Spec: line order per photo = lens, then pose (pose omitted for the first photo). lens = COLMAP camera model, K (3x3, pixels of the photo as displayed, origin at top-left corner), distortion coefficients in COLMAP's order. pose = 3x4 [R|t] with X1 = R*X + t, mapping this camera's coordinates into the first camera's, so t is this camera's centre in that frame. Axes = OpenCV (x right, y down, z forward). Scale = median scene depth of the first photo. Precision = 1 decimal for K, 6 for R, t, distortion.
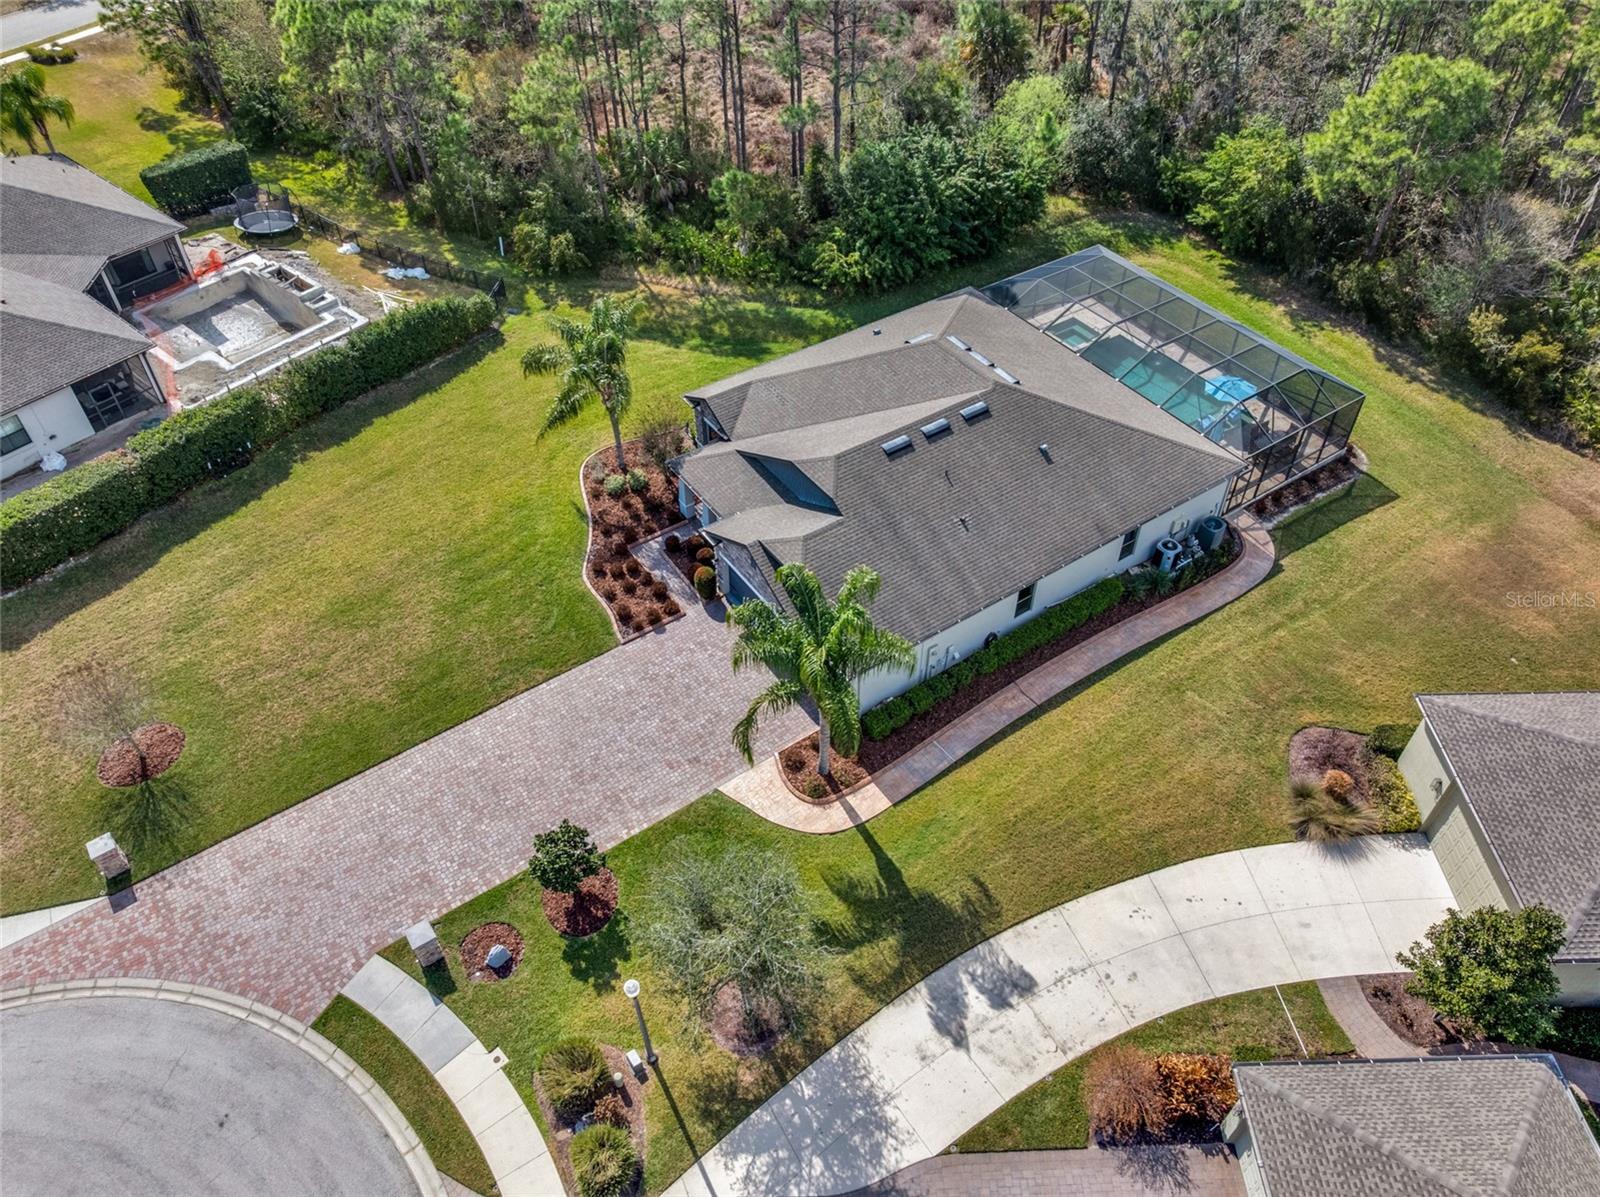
lens RADIAL K [[1137.3, 0, 803.4], [0, 1137.3, 591.8], [0, 0, 1]] dist [-0.061626, 0.030370]
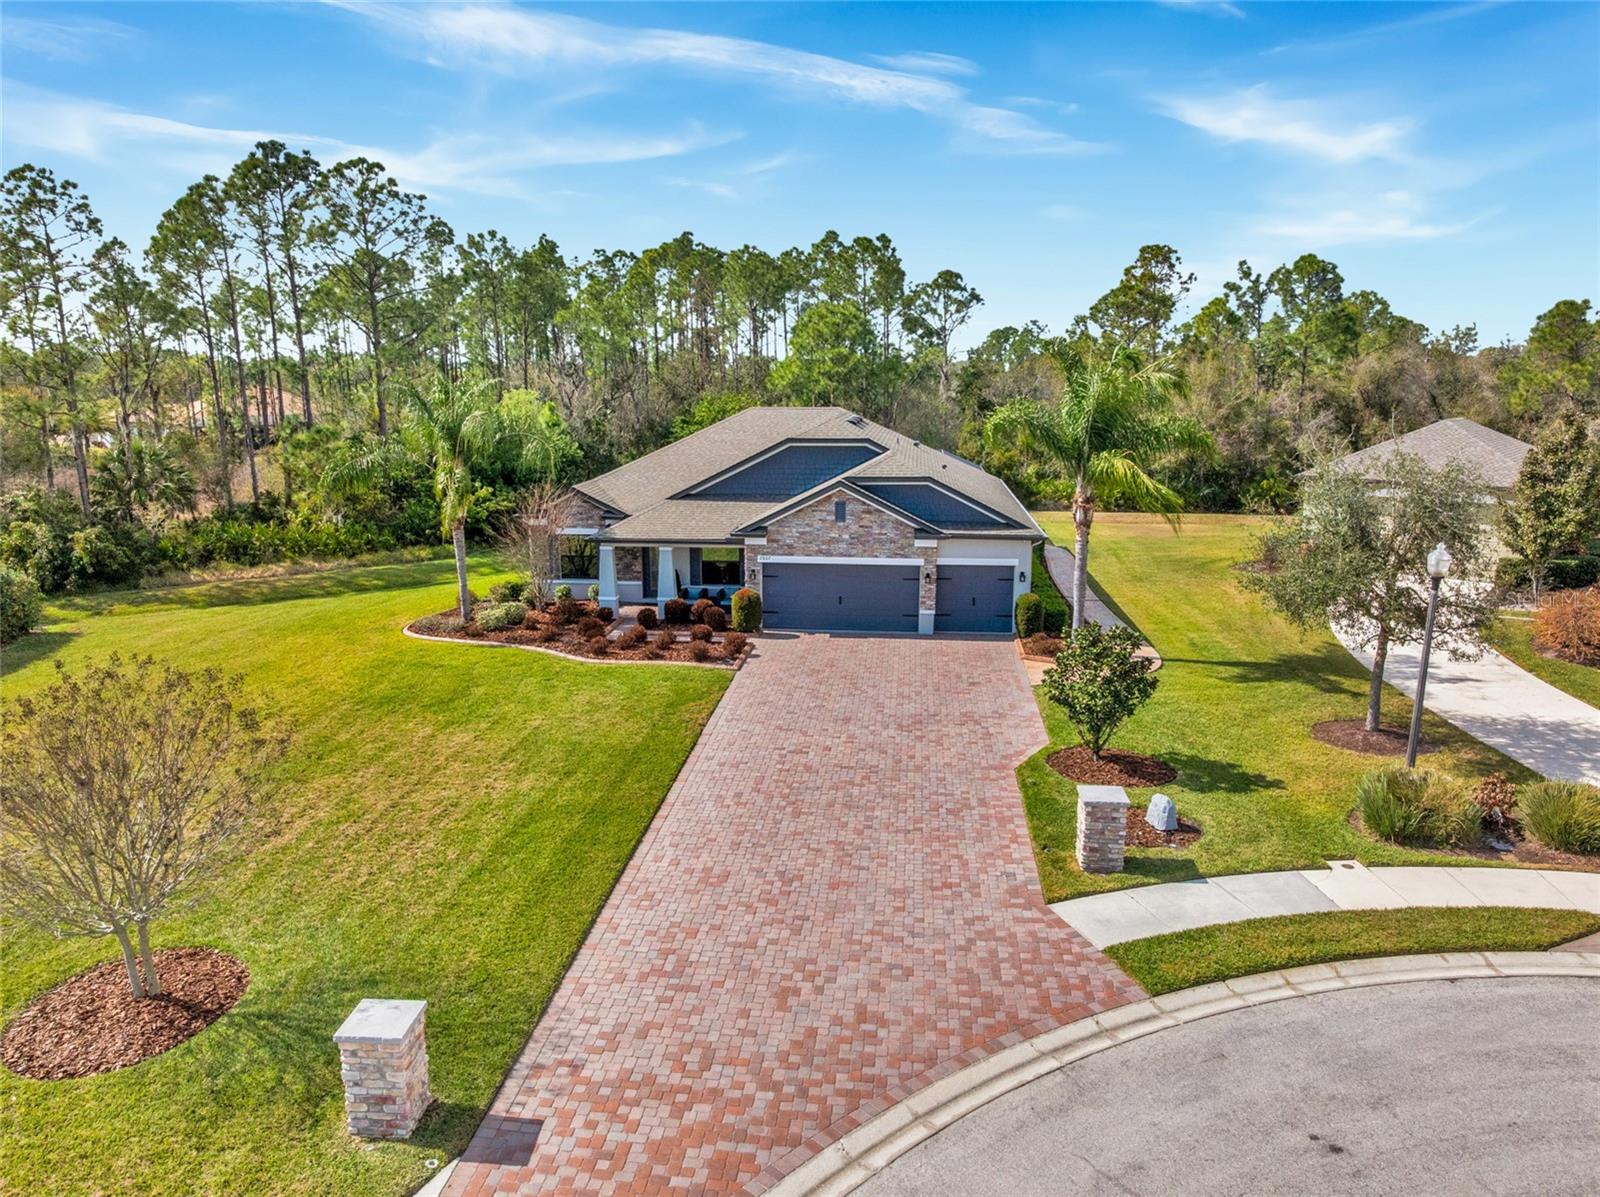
lens RADIAL K [[1137.3, 0, 803.4], [0, 1137.3, 591.8], [0, 0, 1]] dist [-0.061626, 0.030370]
pose [[0.644981, -0.139432, 0.751371, -0.703103], [0.534083, 0.785477, -0.312699, 0.268971], [-0.546584, 0.602979, 0.581086, 0.585320]]
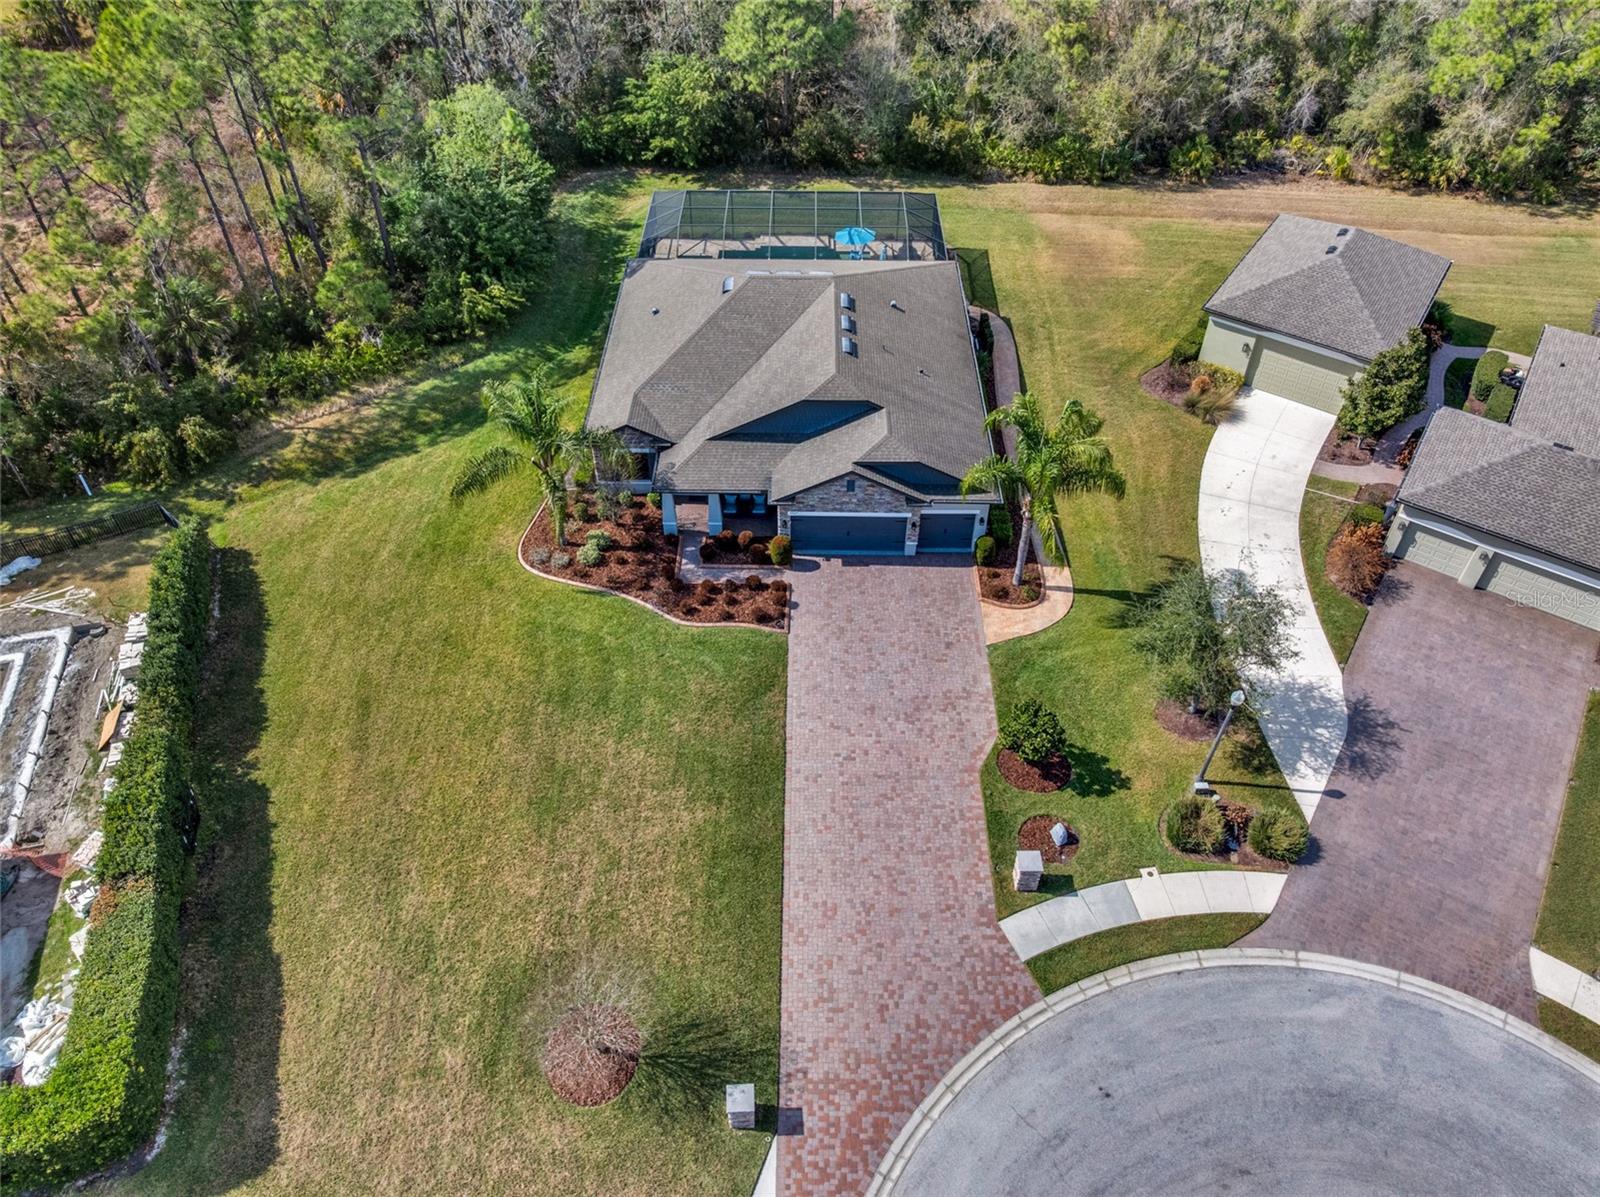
lens RADIAL K [[1137.3, 0, 803.4], [0, 1137.3, 591.8], [0, 0, 1]] dist [-0.061626, 0.030370]
pose [[0.571033, -0.561256, 0.599094, -0.803393], [0.569965, 0.796271, 0.202711, -0.197455], [-0.590814, 0.225708, 0.774593, 0.204503]]
